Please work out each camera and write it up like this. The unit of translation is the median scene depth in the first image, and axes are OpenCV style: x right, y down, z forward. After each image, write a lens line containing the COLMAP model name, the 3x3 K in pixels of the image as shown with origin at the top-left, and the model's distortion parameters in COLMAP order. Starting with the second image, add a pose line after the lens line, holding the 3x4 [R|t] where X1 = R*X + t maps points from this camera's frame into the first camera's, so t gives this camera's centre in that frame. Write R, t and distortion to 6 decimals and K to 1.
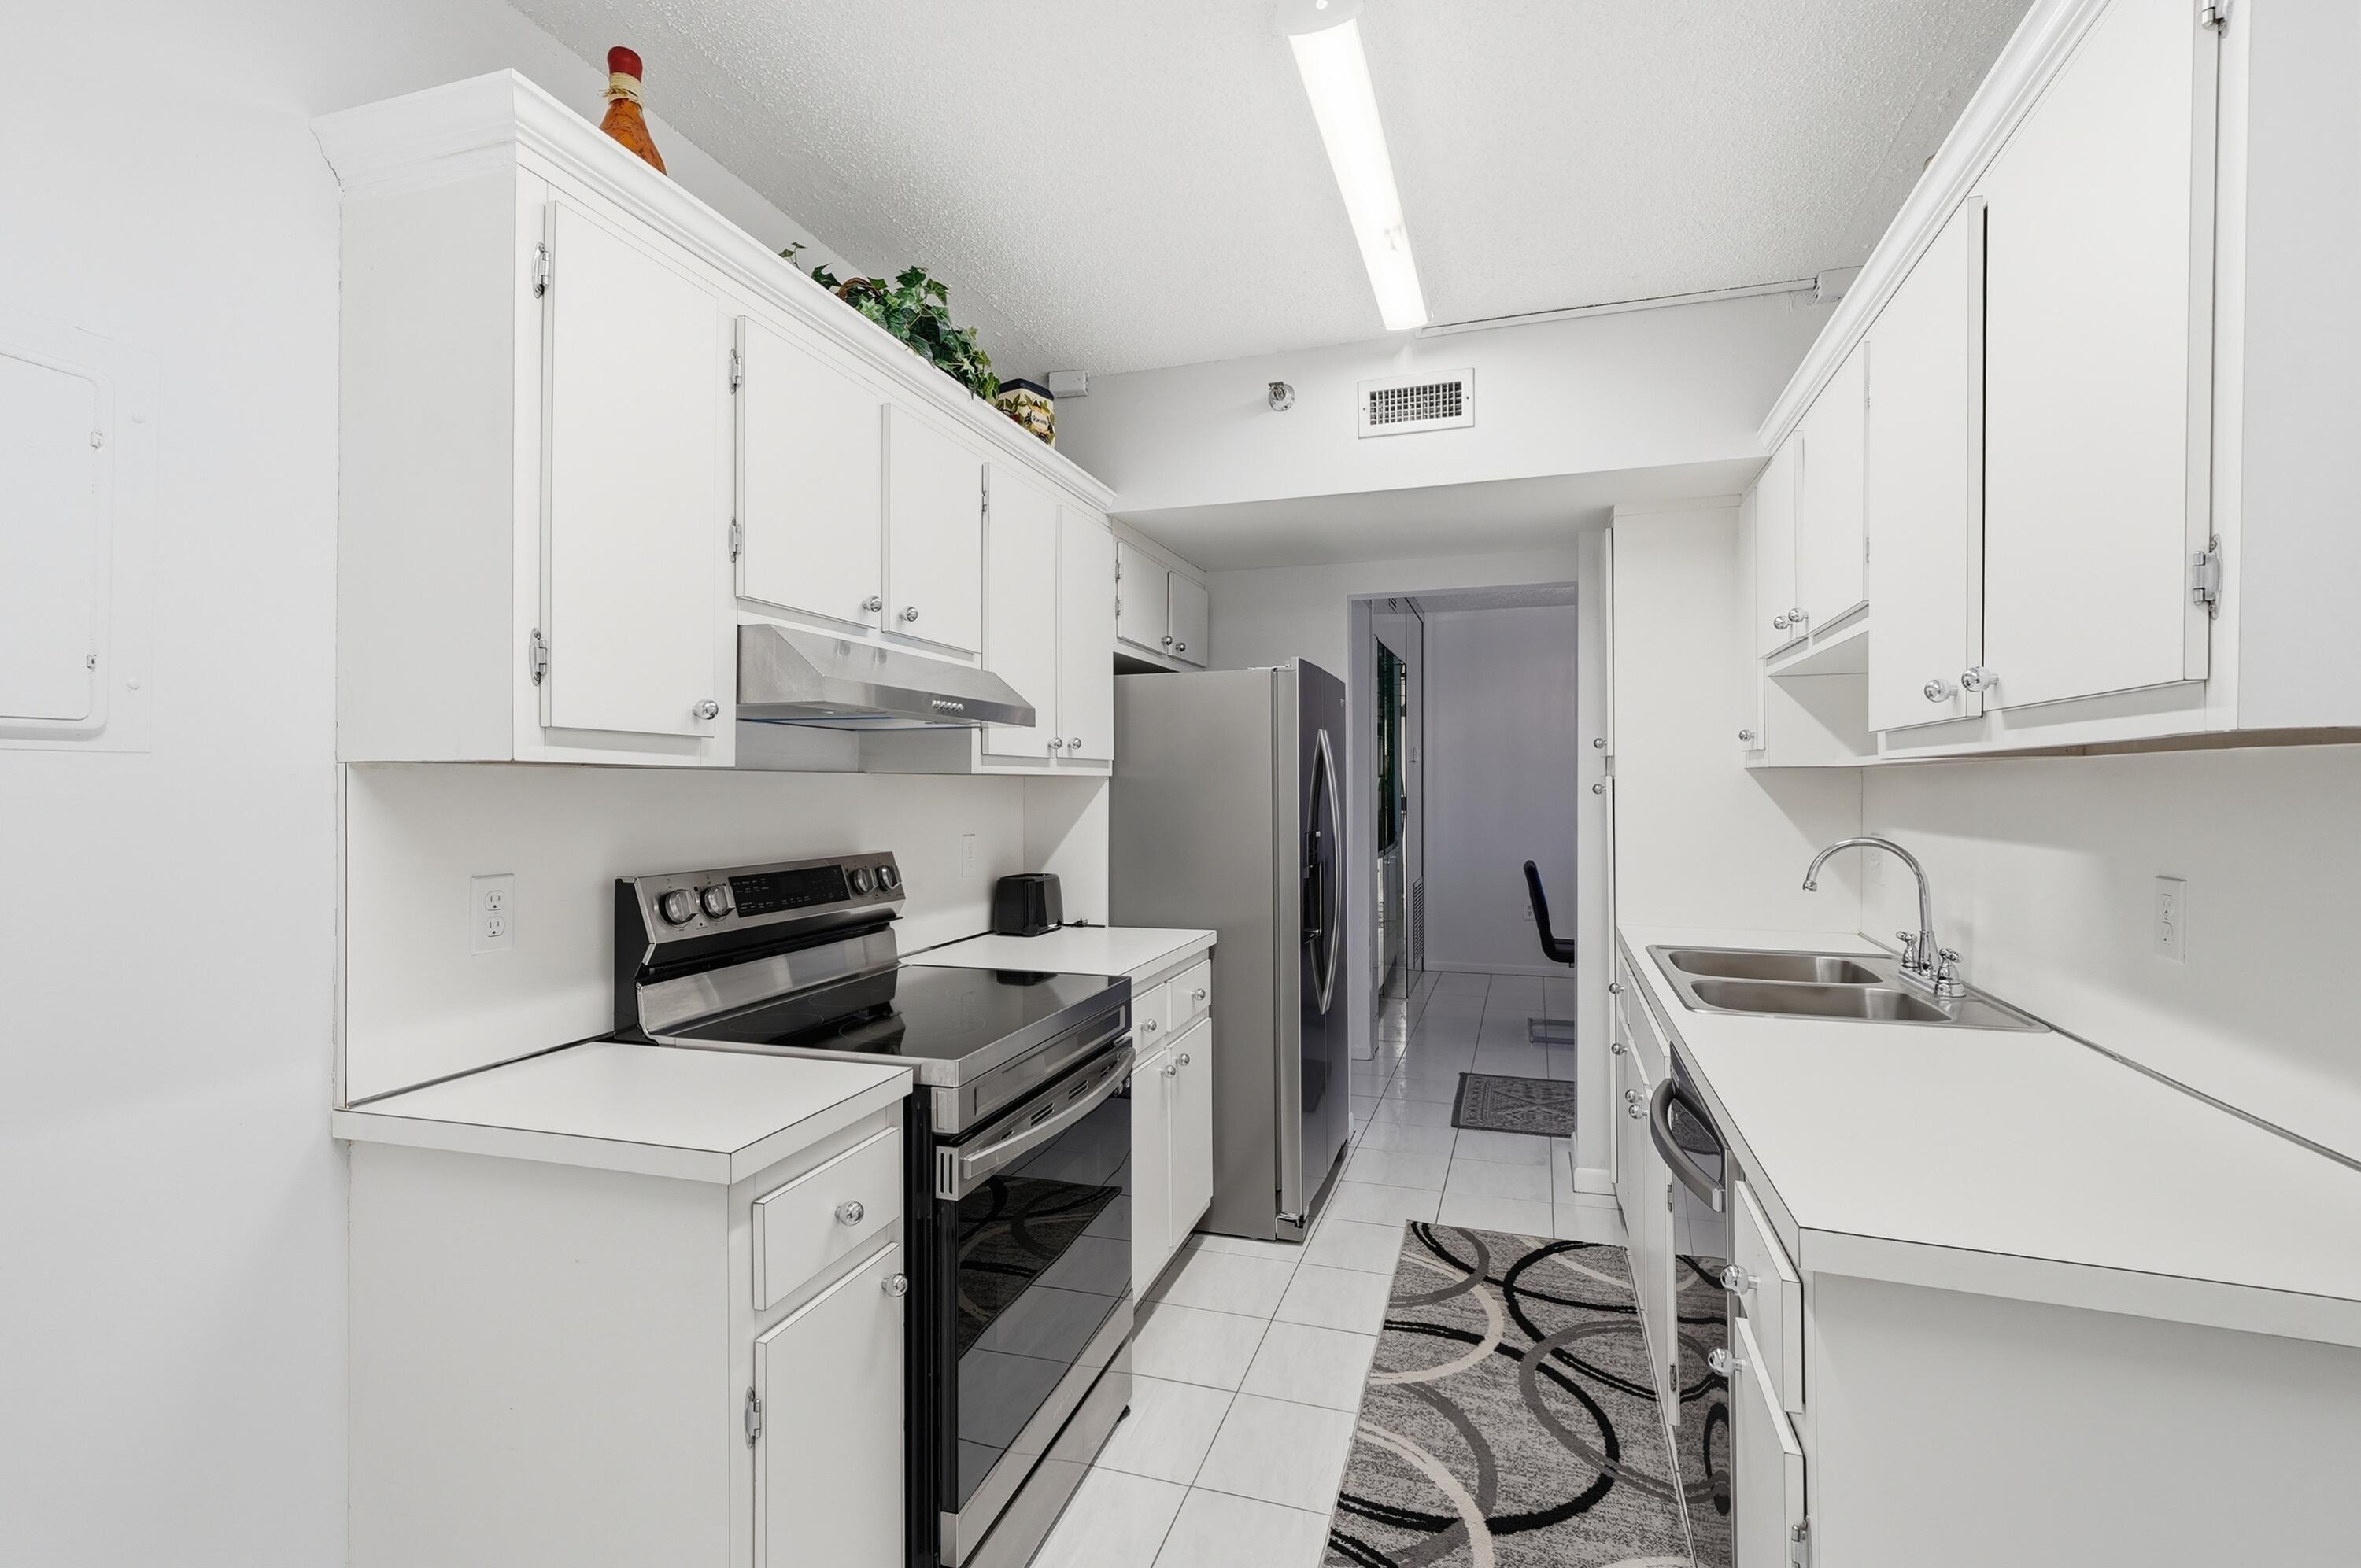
lens RADIAL K [[1080.3, 0, 1185.2], [0, 1080.3, 782.9], [0, 0, 1]] dist [0.009562, -0.000242]
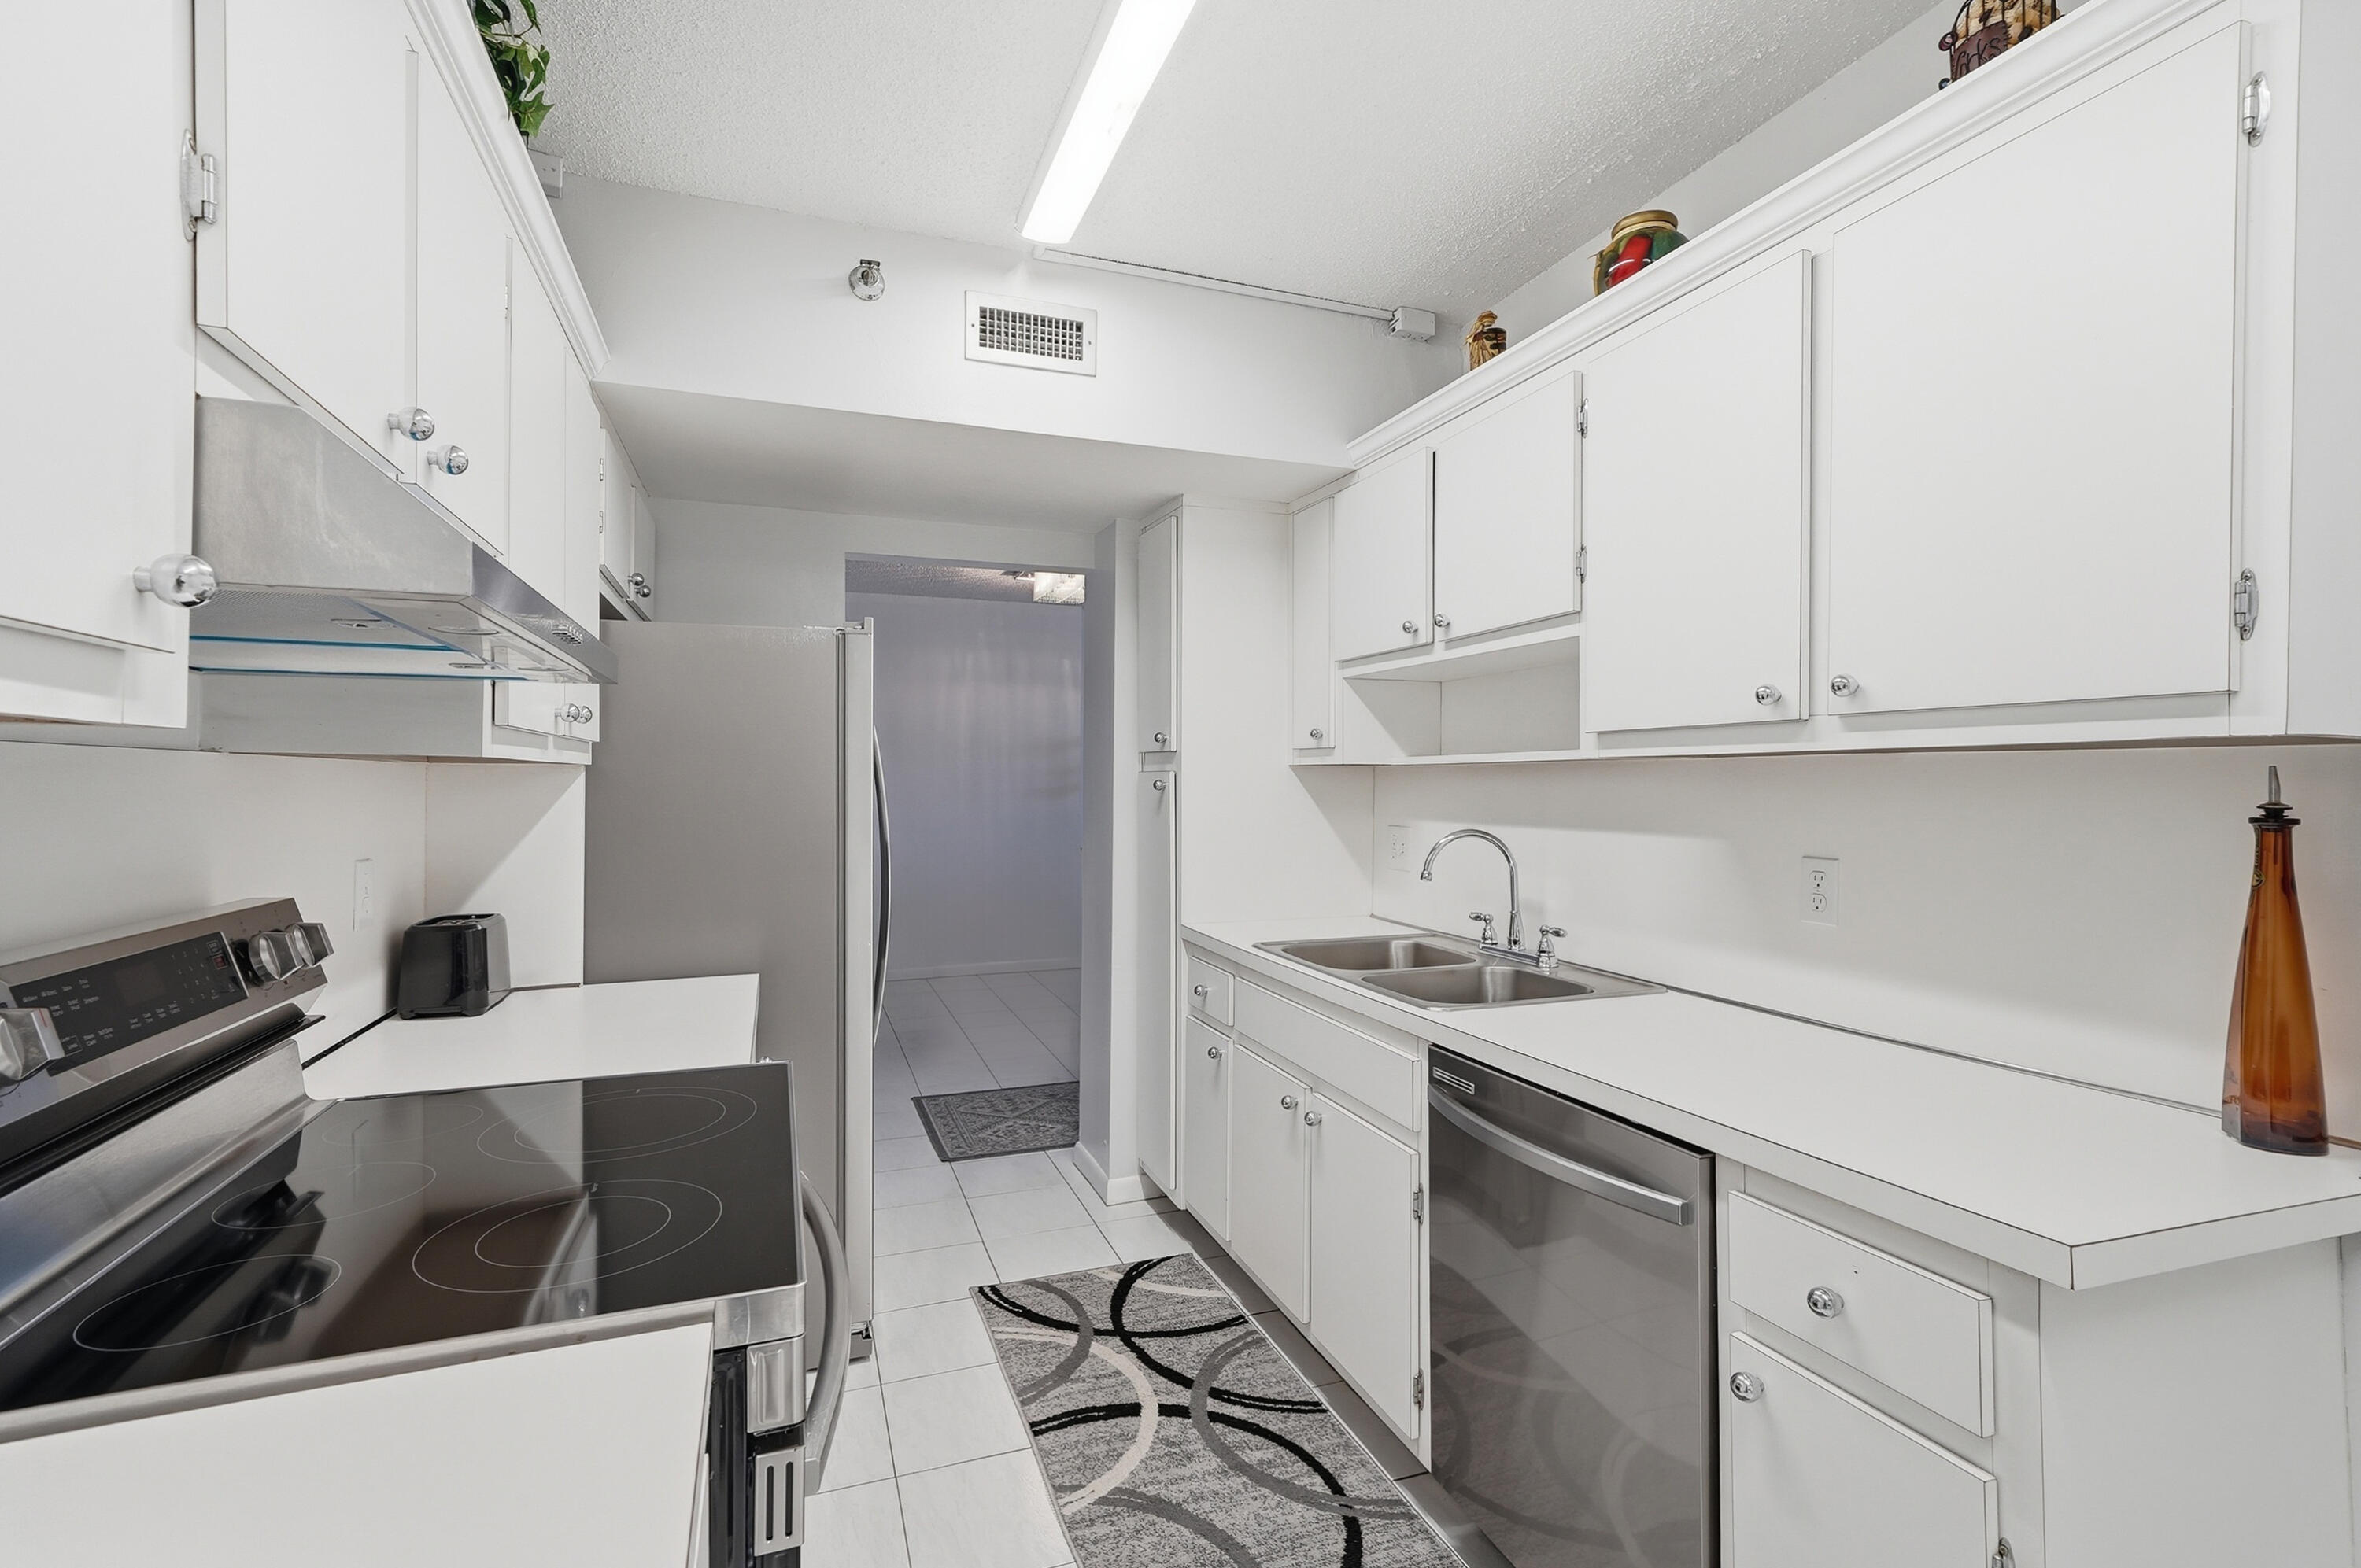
lens RADIAL K [[1080.3, 0, 1181.4], [0, 1080.3, 779.2], [0, 0, 1]] dist [0.009562, -0.000242]
pose [[0.787834, 0.004676, 0.615870, -0.242993], [-0.004606, 0.999988, -0.001699, 0.002397], [-0.615871, -0.001498, 0.787846, 0.279072]]
